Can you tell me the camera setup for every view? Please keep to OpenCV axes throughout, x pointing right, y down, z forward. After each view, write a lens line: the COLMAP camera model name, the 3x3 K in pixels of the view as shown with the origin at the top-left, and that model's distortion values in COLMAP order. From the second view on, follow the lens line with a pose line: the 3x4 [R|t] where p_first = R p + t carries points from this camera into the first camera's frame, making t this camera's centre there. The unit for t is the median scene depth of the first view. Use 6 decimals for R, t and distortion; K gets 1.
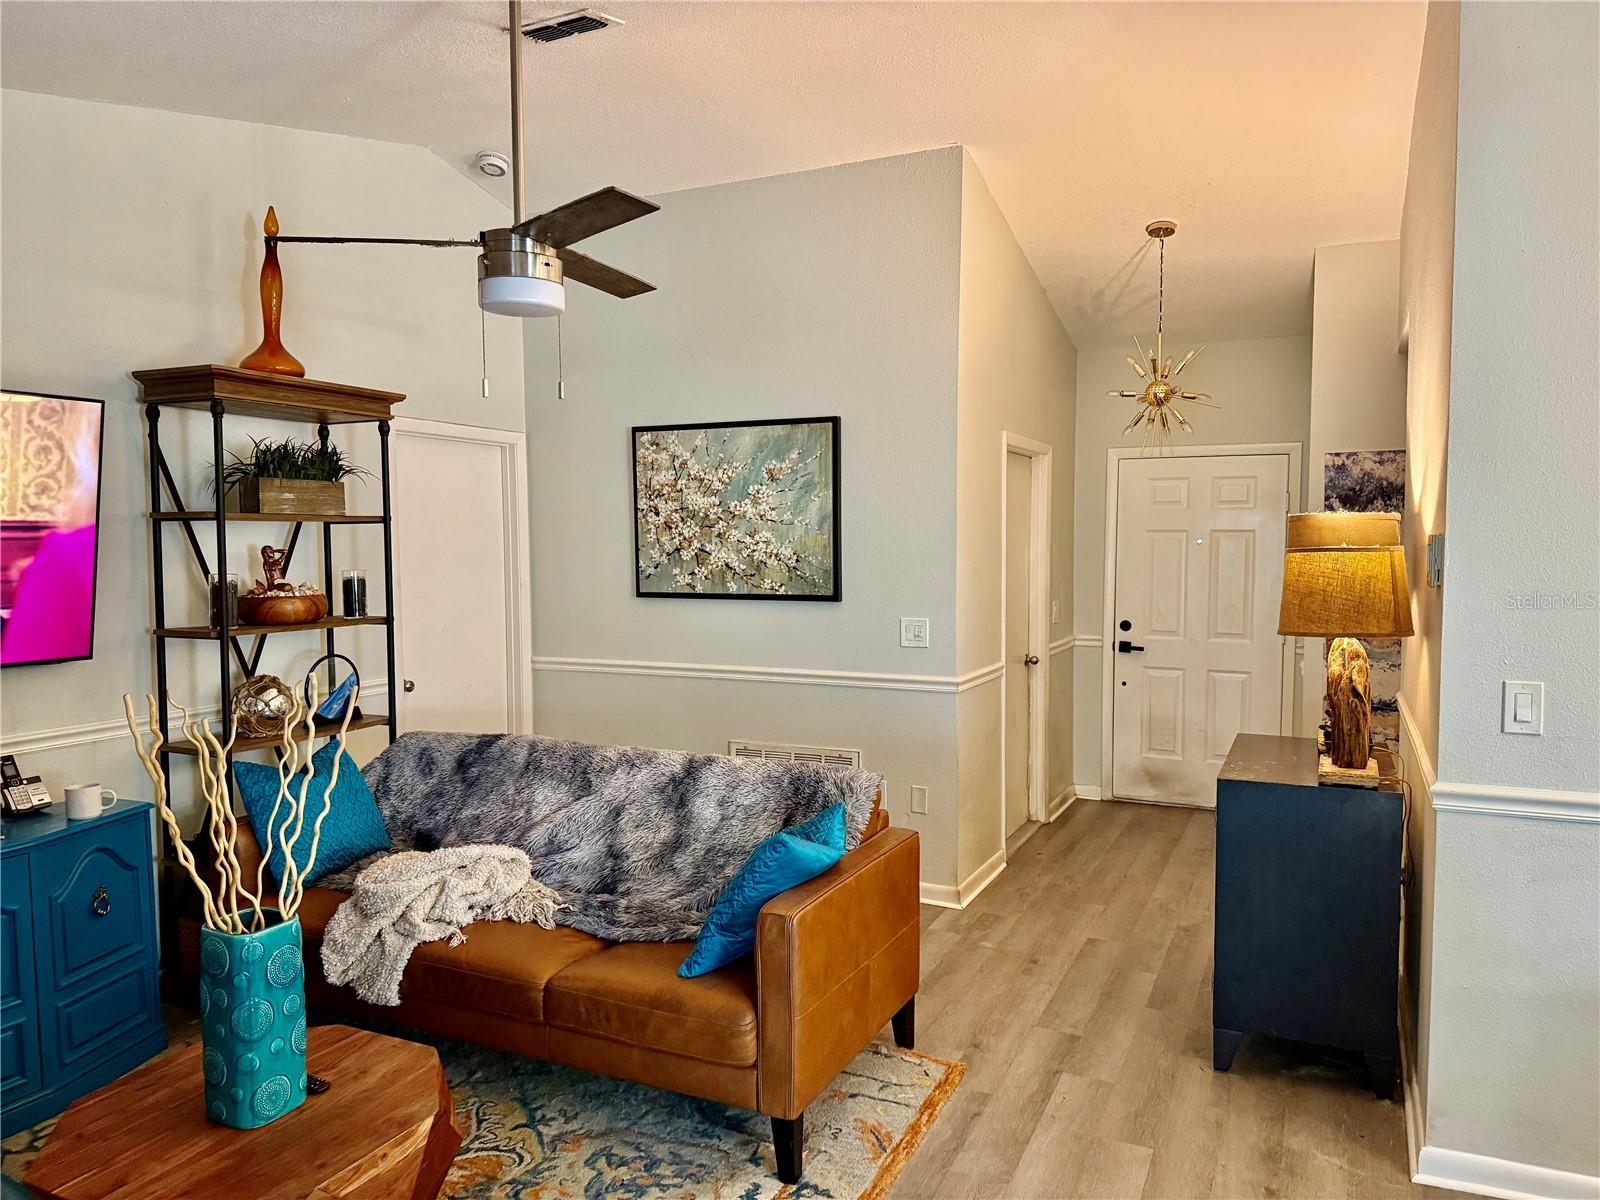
lens RADIAL K [[1118.1, 0, 797.3], [0, 1118.1, 604.5], [0, 0, 1]] dist [0.157849, -0.269418]
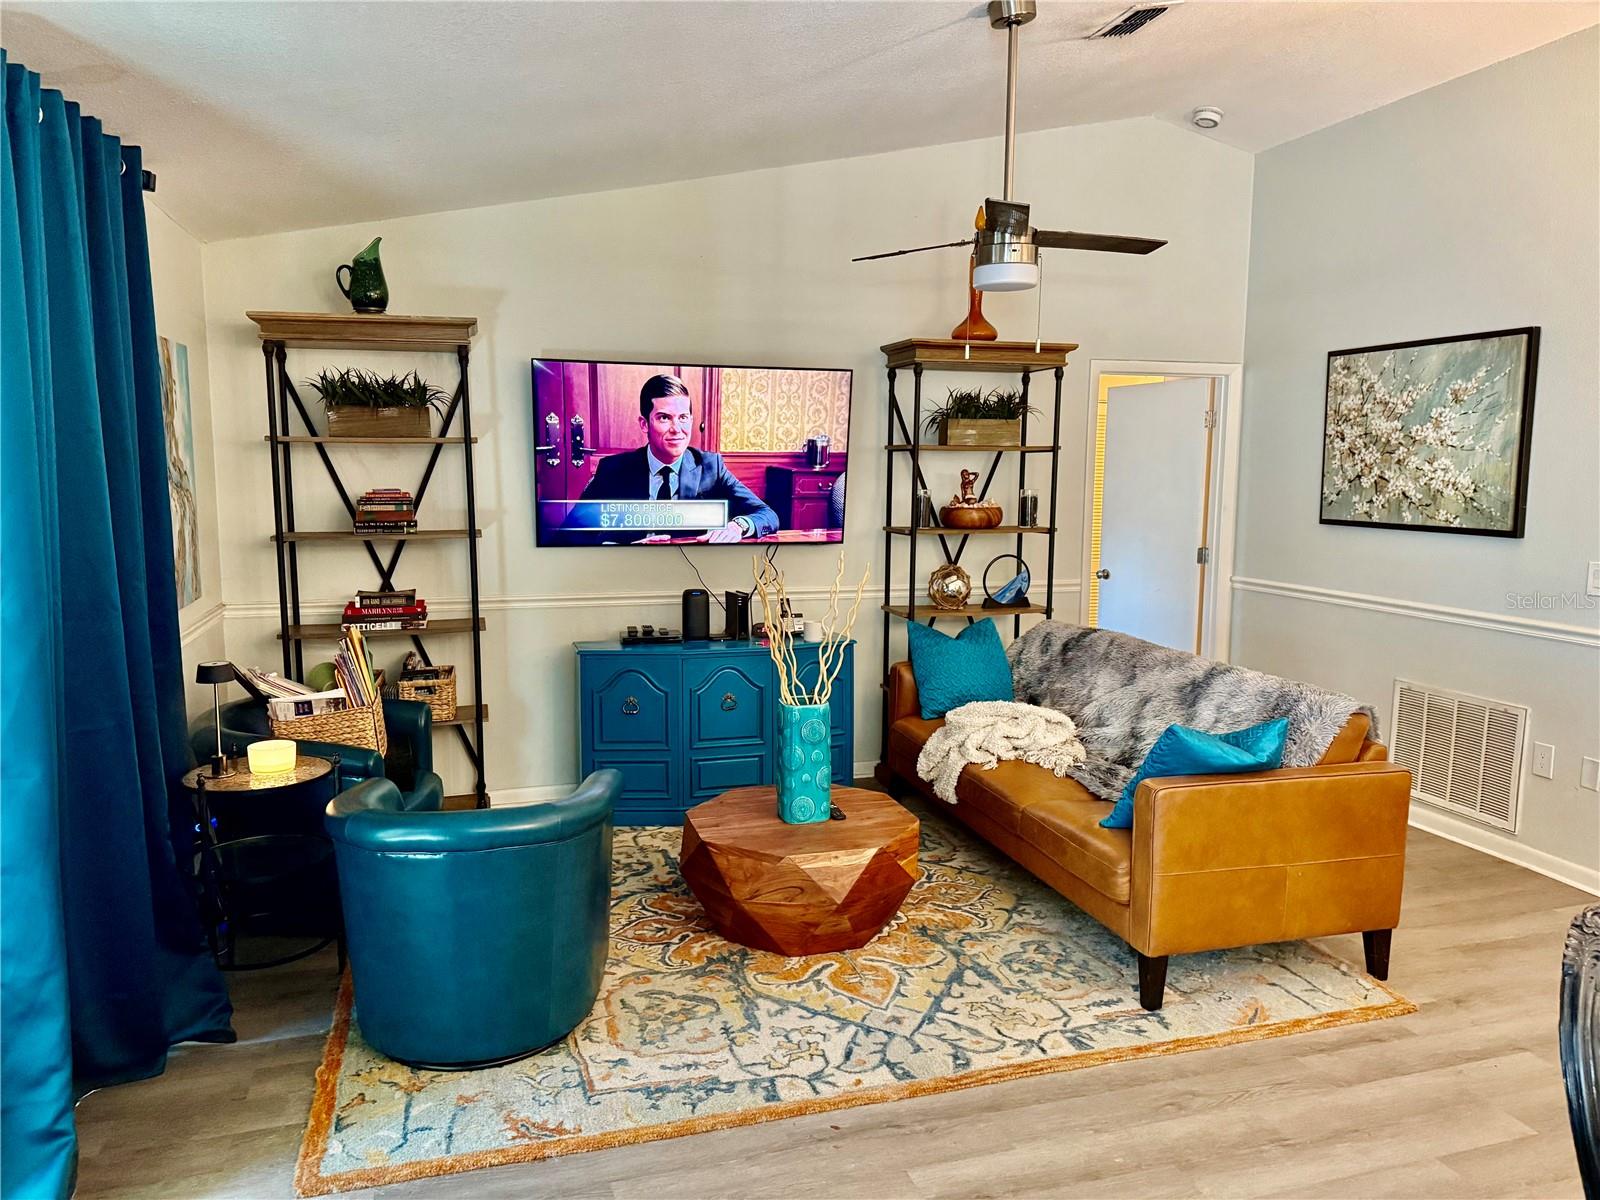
lens RADIAL K [[1103.9, 0, 800.0], [0, 1103.9, 600.0], [0, 0, 1]] dist [0.193381, -0.244252]
pose [[0.685443, 0.100237, -0.721194, 0.364807], [-0.056357, 0.994811, 0.084703, 0.001482], [0.725942, -0.017415, 0.687535, -0.045079]]
